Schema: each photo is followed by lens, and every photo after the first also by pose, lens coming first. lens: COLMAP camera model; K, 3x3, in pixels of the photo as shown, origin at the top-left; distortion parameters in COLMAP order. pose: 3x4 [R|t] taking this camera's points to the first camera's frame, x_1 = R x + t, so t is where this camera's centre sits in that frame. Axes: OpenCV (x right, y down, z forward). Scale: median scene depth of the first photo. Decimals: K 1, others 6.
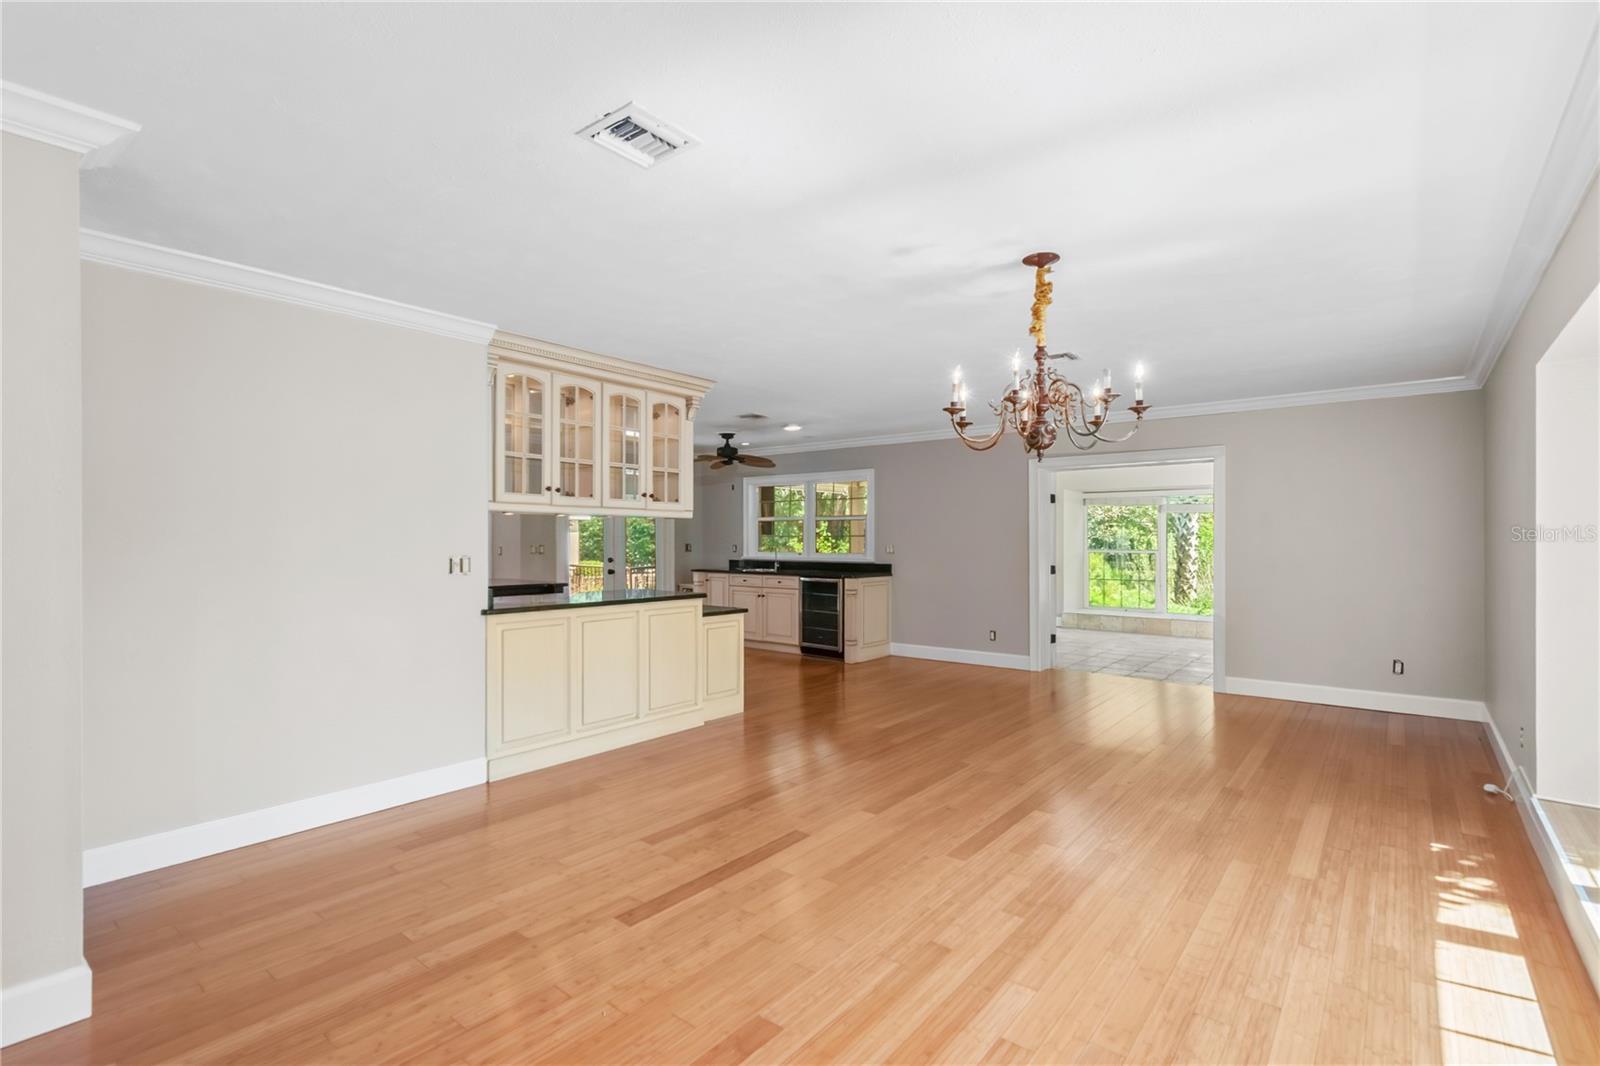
lens RADIAL K [[711.5, 0, 810.6], [0, 711.5, 549.9], [0, 0, 1]] dist [-0.000640, -0.000102]
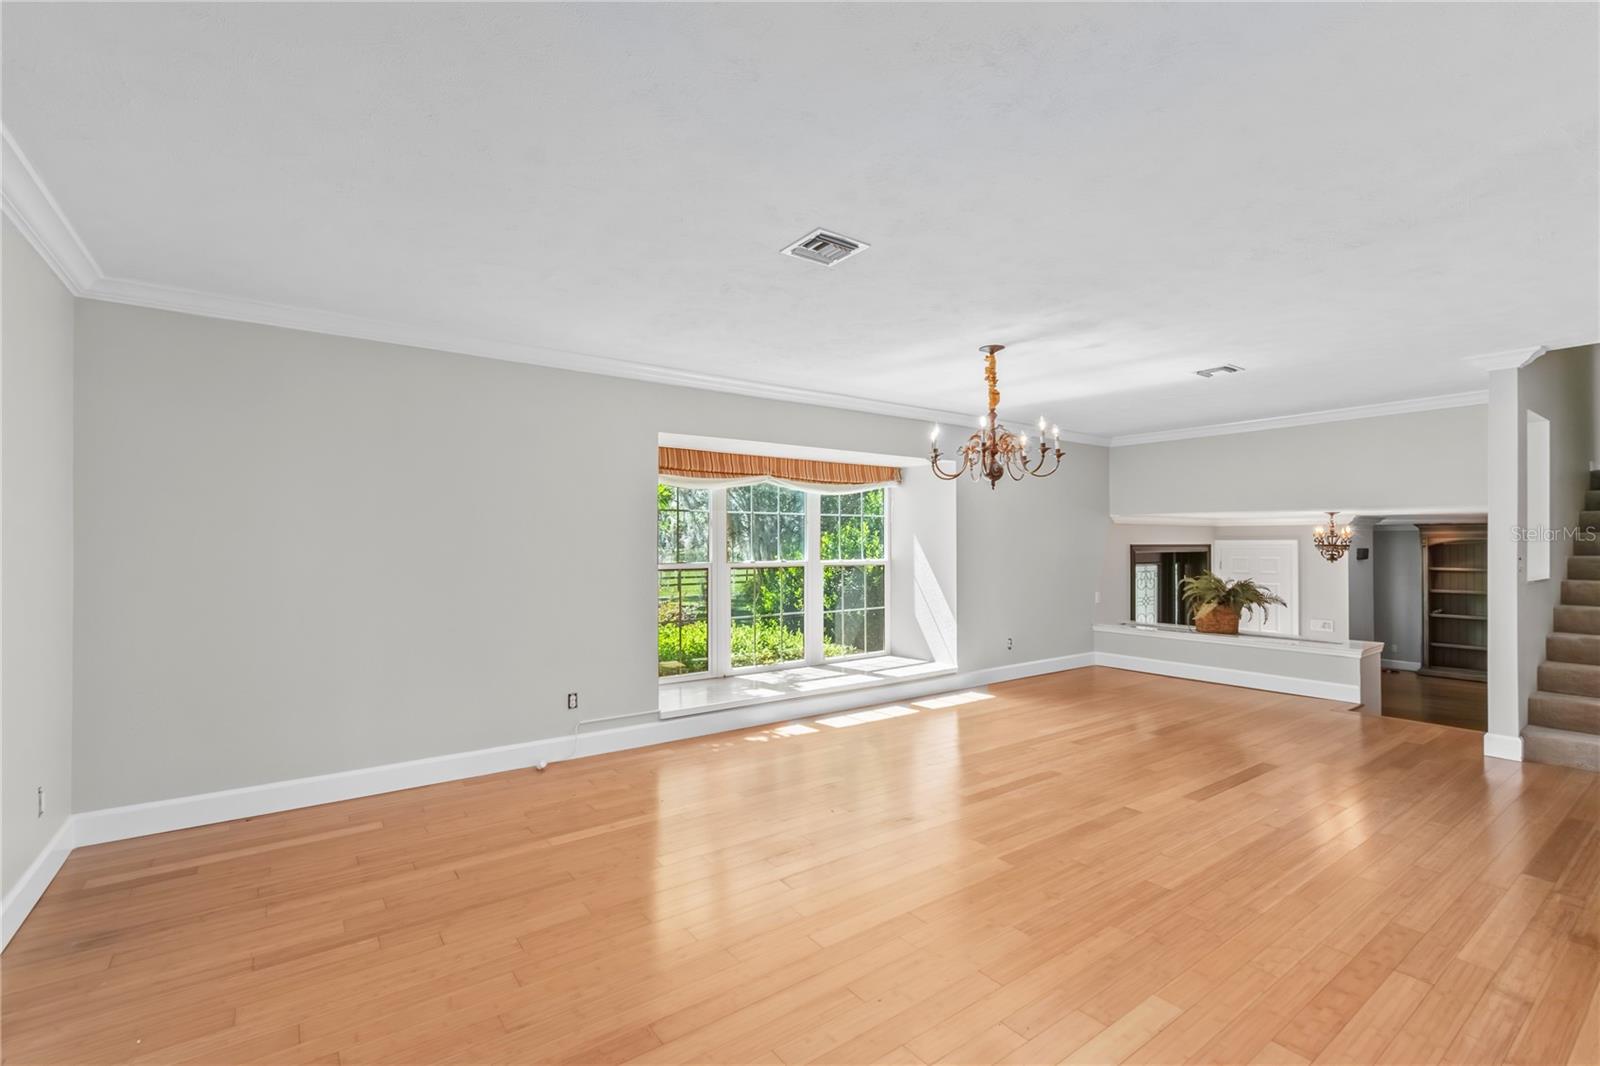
lens RADIAL K [[711.5, 0, 810.6], [0, 711.5, 549.9], [0, 0, 1]] dist [-0.000640, -0.000102]
pose [[-0.969547, 0.005470, 0.244844, 0.329501], [0.005606, 0.999984, -0.000142, -0.005488], [-0.244841, 0.001235, -0.969563, 2.484176]]
